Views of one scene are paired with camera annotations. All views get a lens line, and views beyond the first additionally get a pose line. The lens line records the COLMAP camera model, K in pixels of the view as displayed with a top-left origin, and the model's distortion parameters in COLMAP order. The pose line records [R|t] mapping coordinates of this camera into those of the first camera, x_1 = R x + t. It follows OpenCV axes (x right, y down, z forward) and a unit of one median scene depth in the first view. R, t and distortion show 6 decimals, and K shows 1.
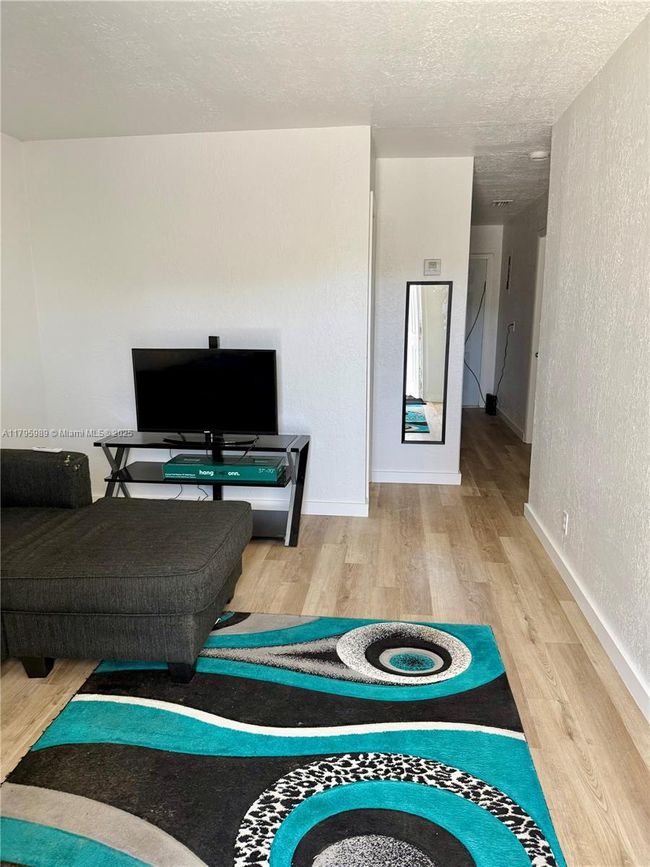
lens RADIAL K [[613.8, 0, 322.1], [0, 613.8, 433.5], [0, 0, 1]] dist [0.034319, -0.045358]
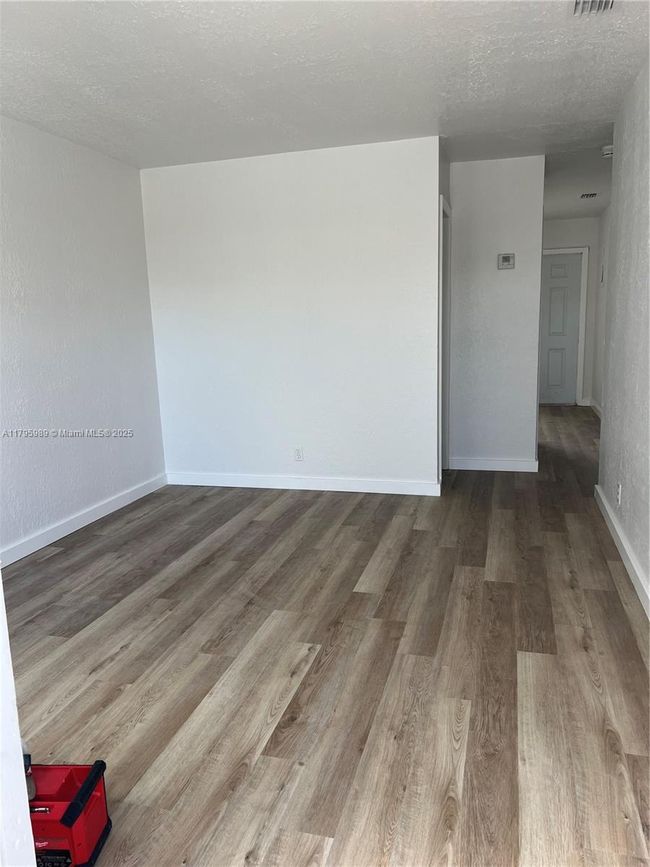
lens RADIAL K [[657.4, 0, 327.2], [0, 657.4, 439.6], [0, 0, 1]] dist [0.011852, -0.012389]
pose [[0.988625, -0.005109, -0.150314, 0.072435], [0.002931, 0.999888, -0.014705, 0.073446], [0.150373, 0.014097, 0.988529, -0.227248]]
